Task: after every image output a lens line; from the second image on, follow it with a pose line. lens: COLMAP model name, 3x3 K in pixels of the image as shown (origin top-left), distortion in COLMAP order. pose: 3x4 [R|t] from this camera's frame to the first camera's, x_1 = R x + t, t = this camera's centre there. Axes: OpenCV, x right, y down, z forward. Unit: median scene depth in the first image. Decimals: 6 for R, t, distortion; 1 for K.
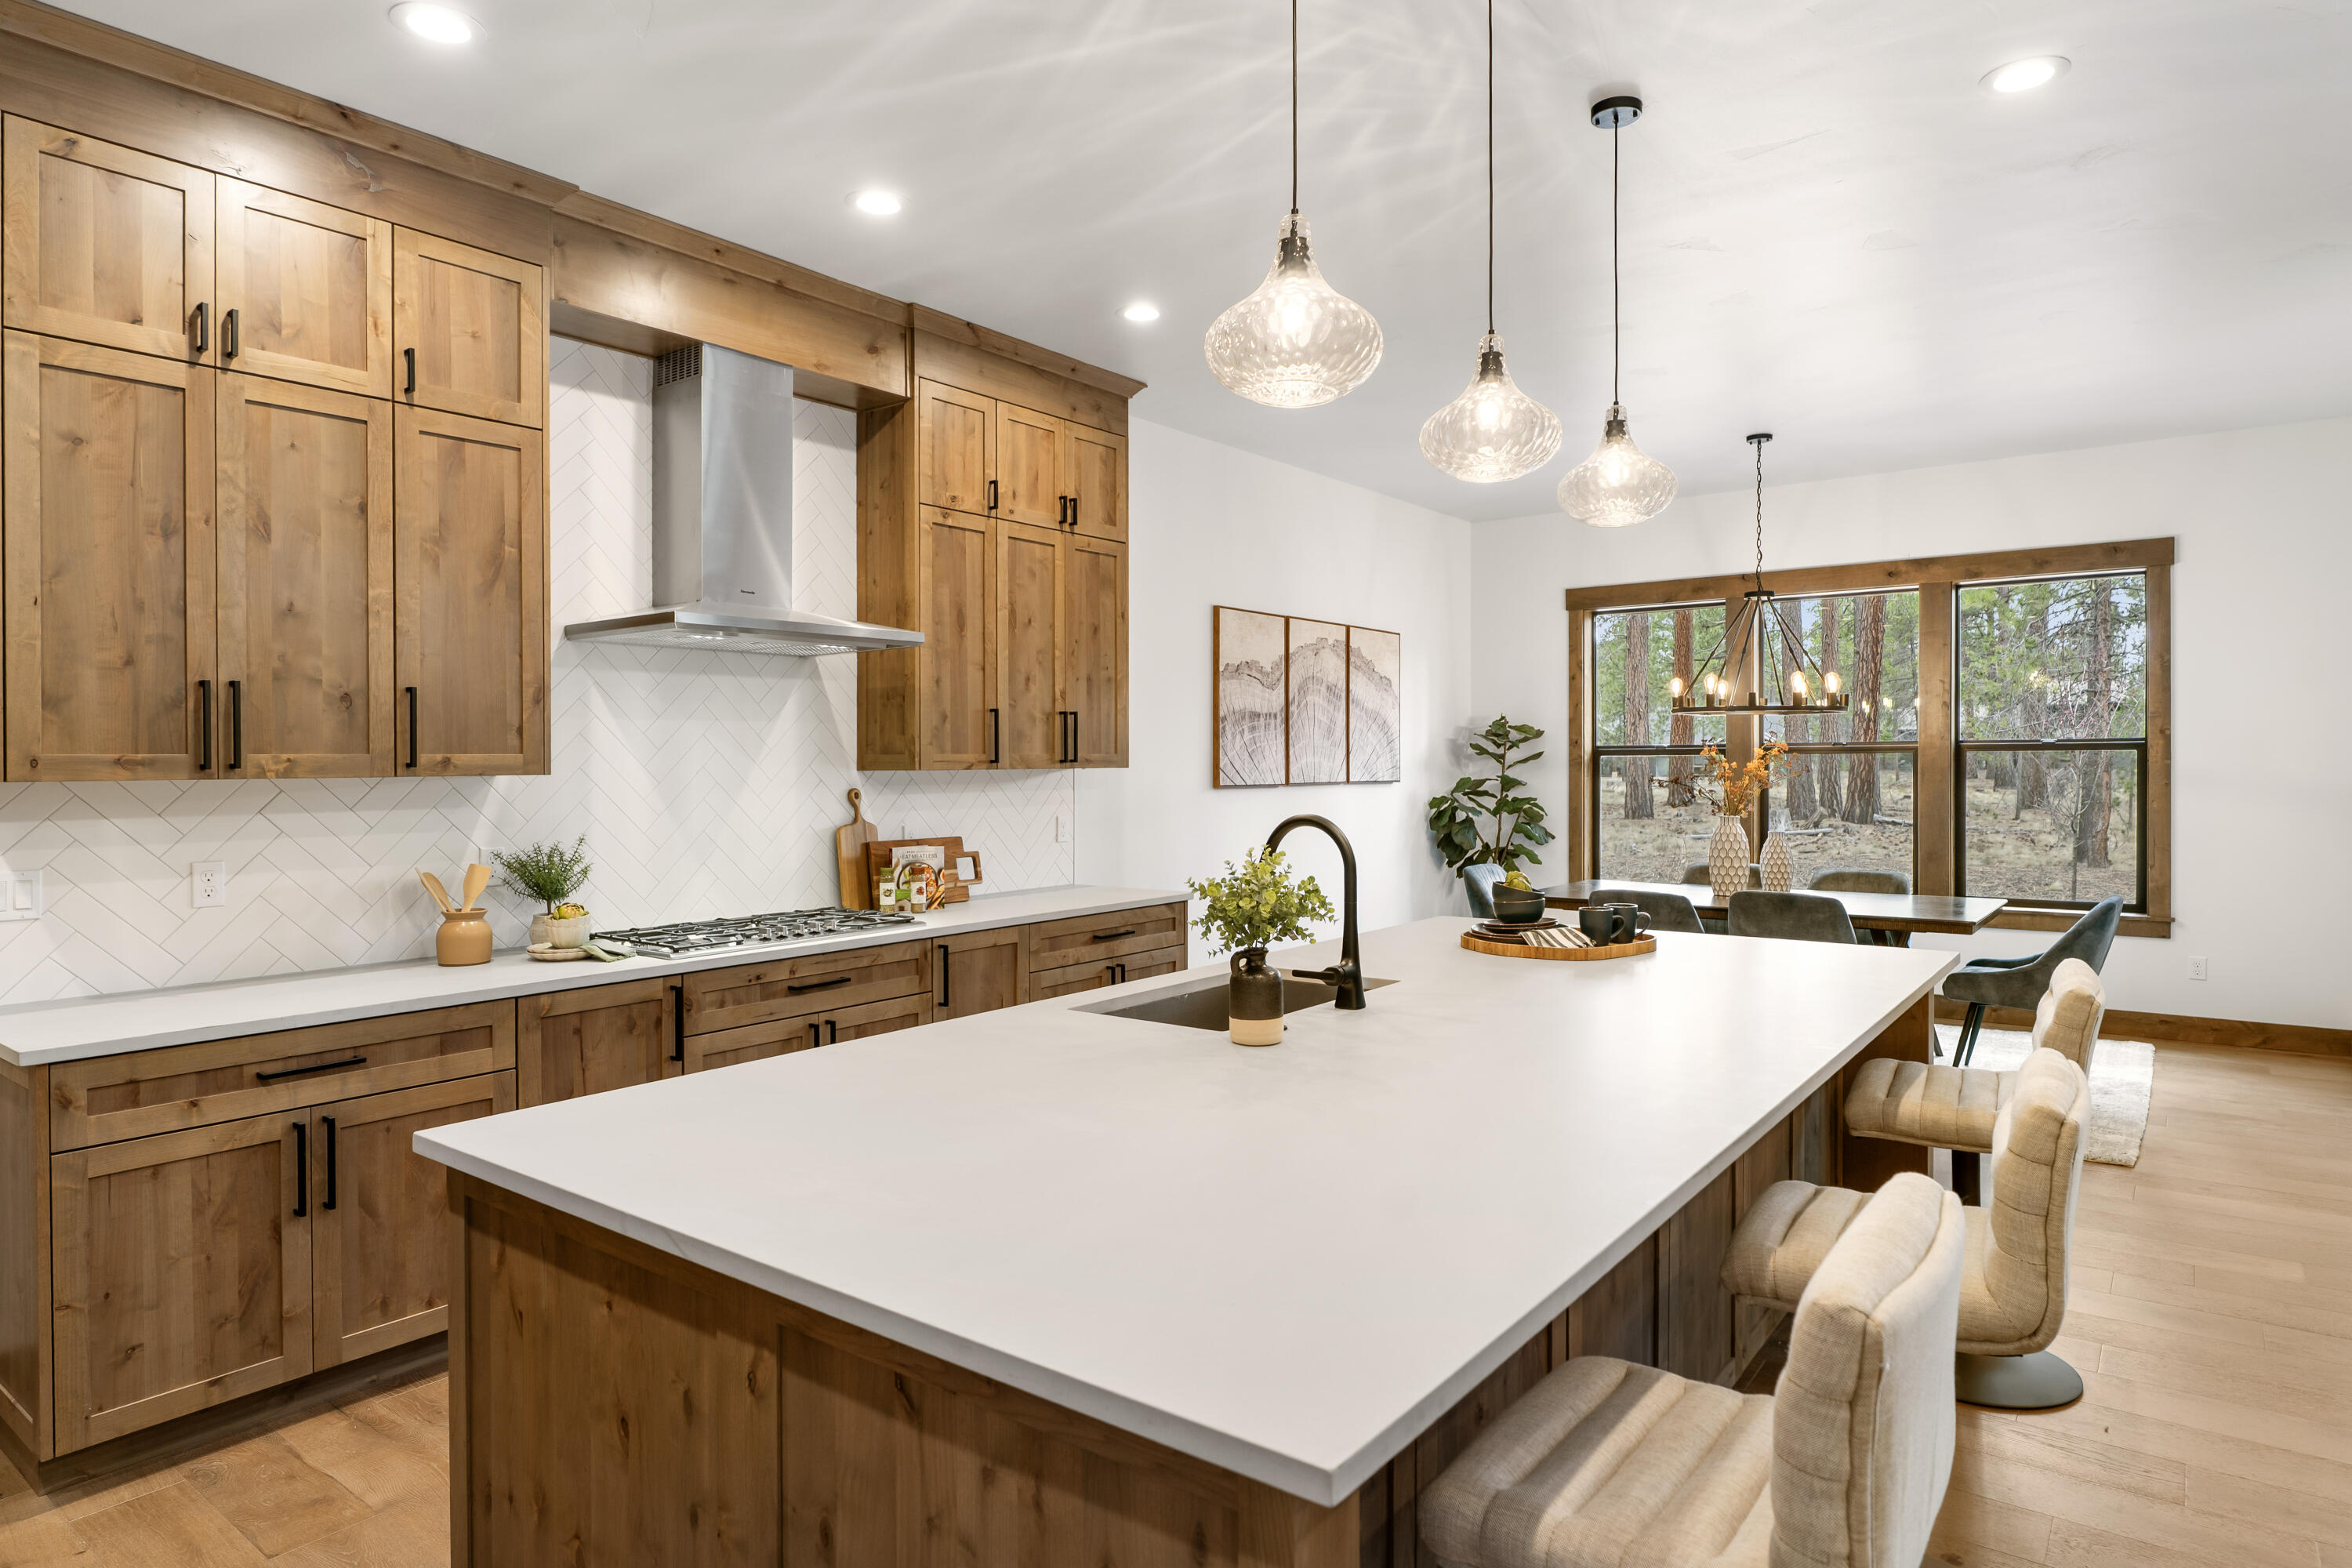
lens RADIAL K [[1346.1, 0, 1173.1], [0, 1346.1, 774.0], [0, 0, 1]] dist [0.000741, 0.001583]
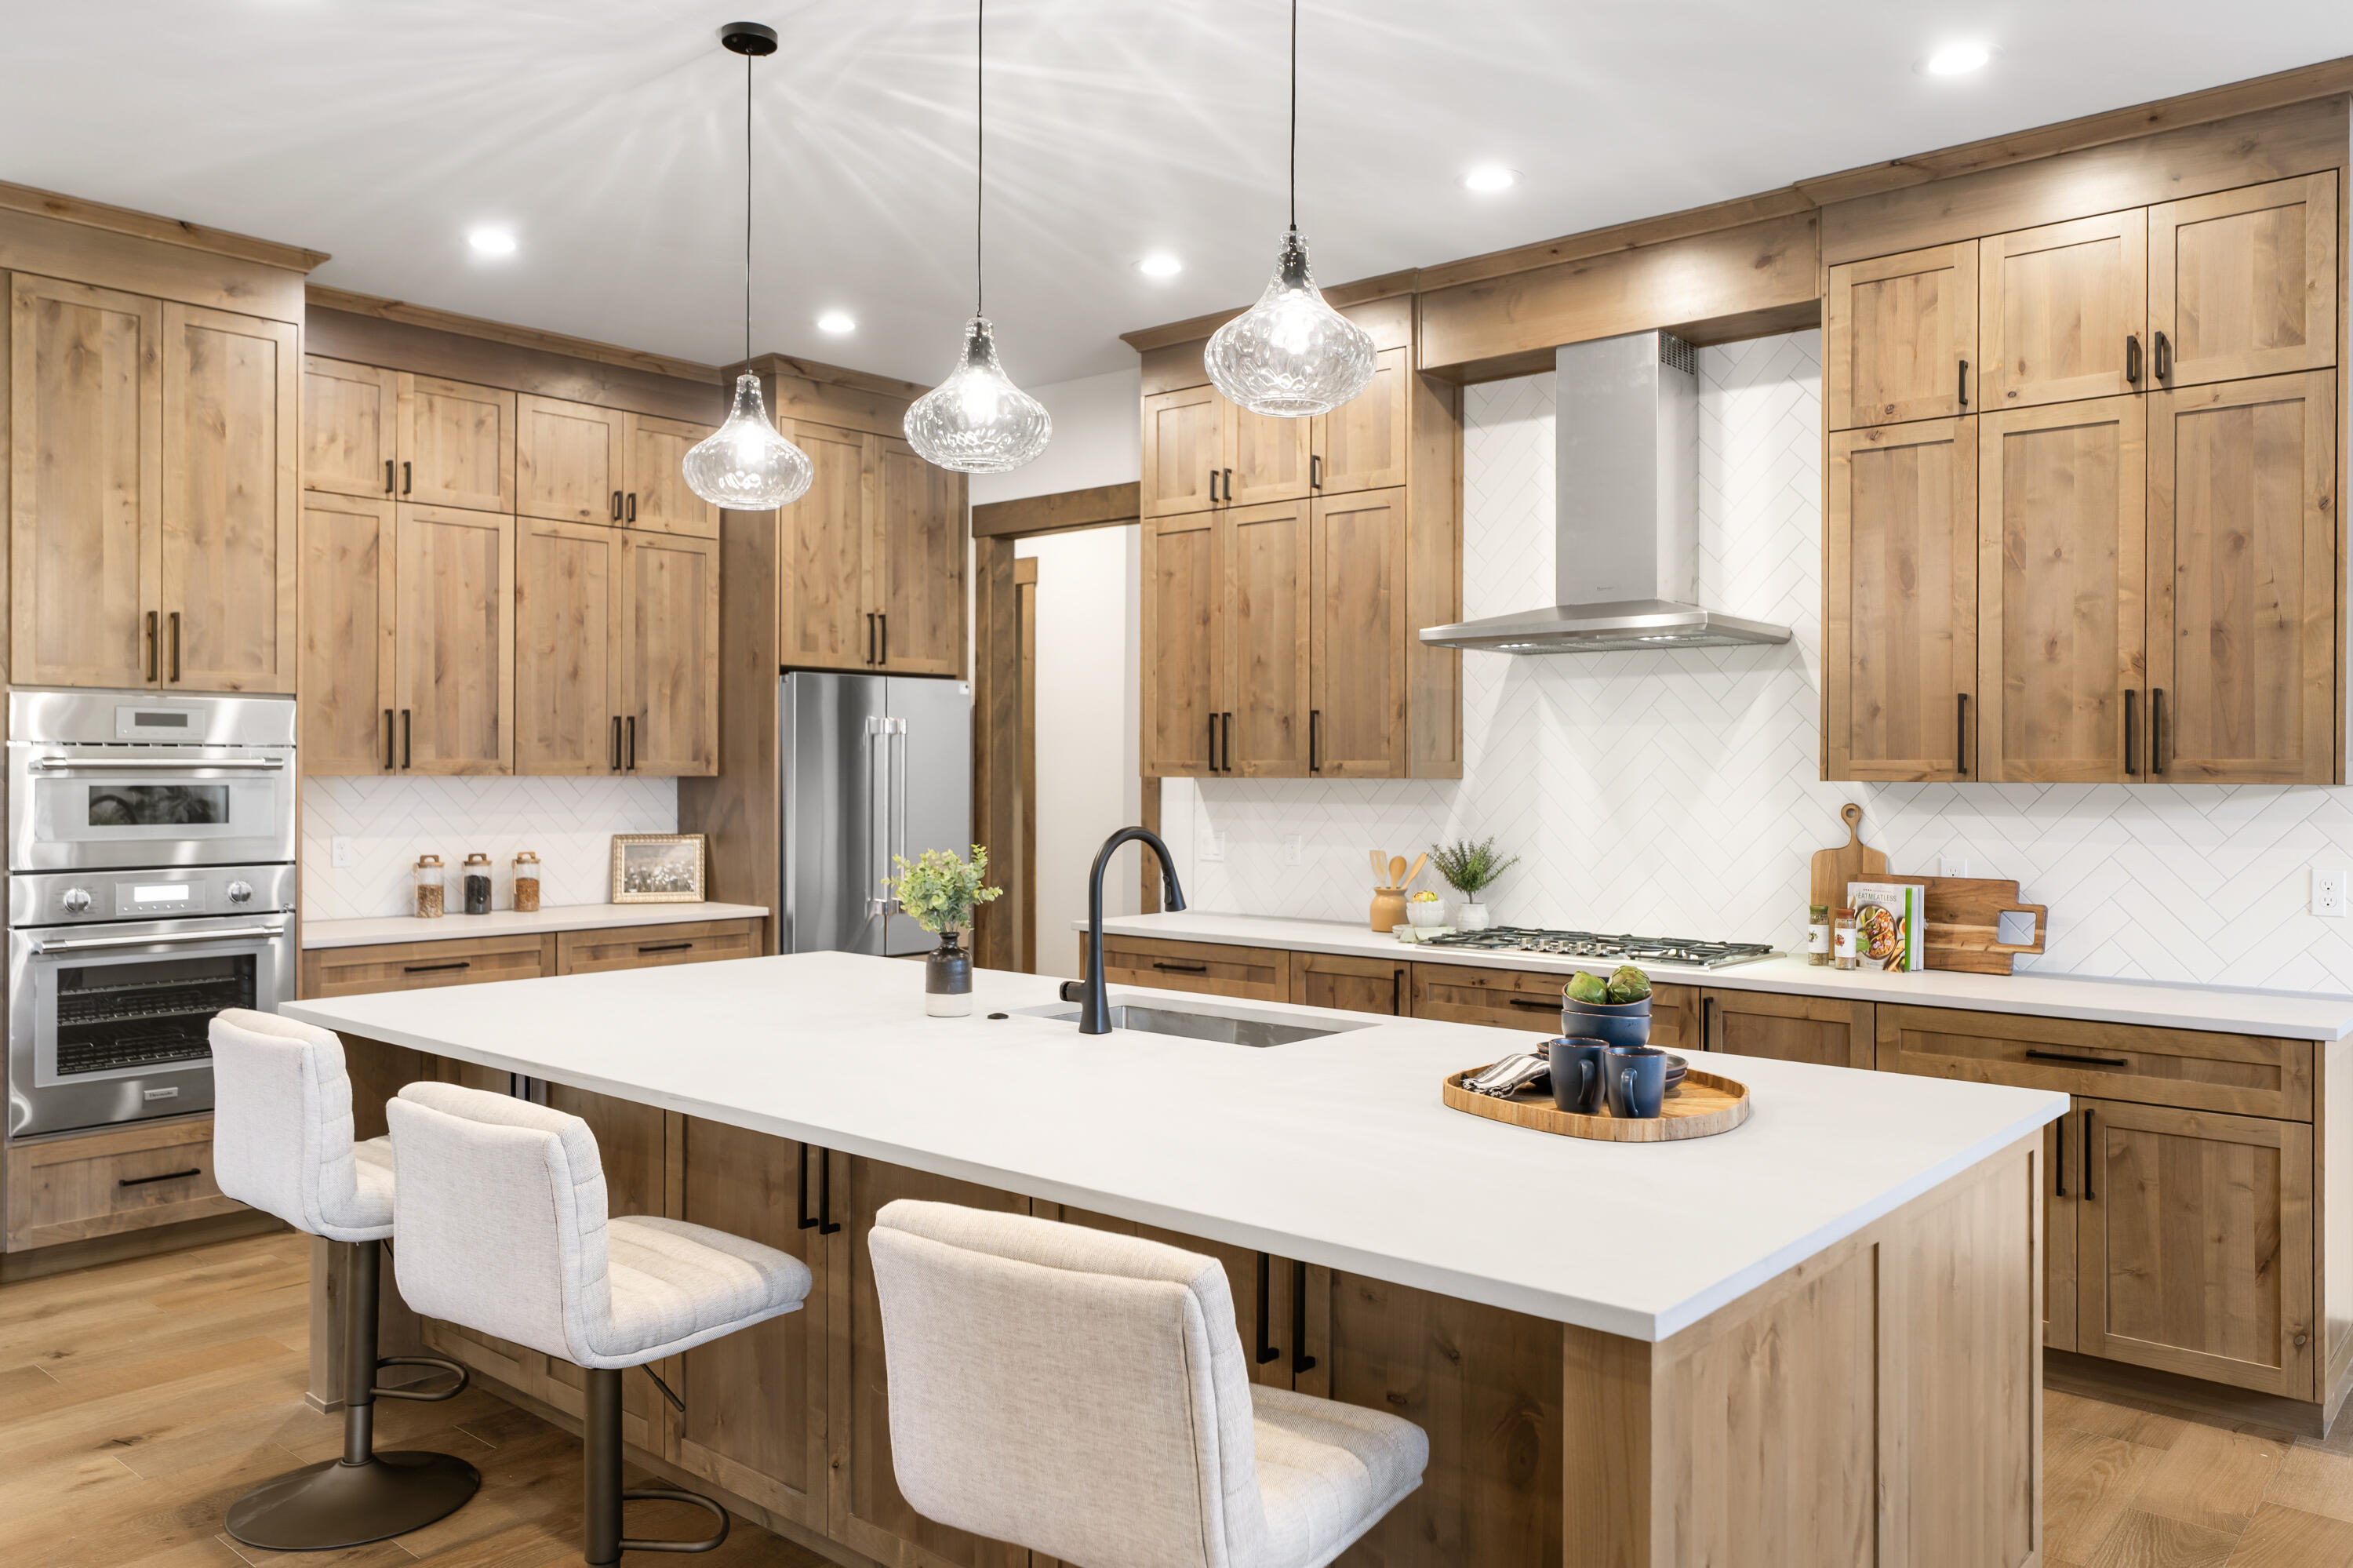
lens RADIAL K [[1747.6, 0, 1173.5], [0, 1747.6, 769.3], [0, 0, 1]] dist [0.004030, 0.002933]
pose [[-0.061285, 0.004639, -0.998110, 0.758937], [-0.013726, 0.999891, 0.005491, -0.009094], [0.998026, 0.014036, -0.061215, 0.634835]]
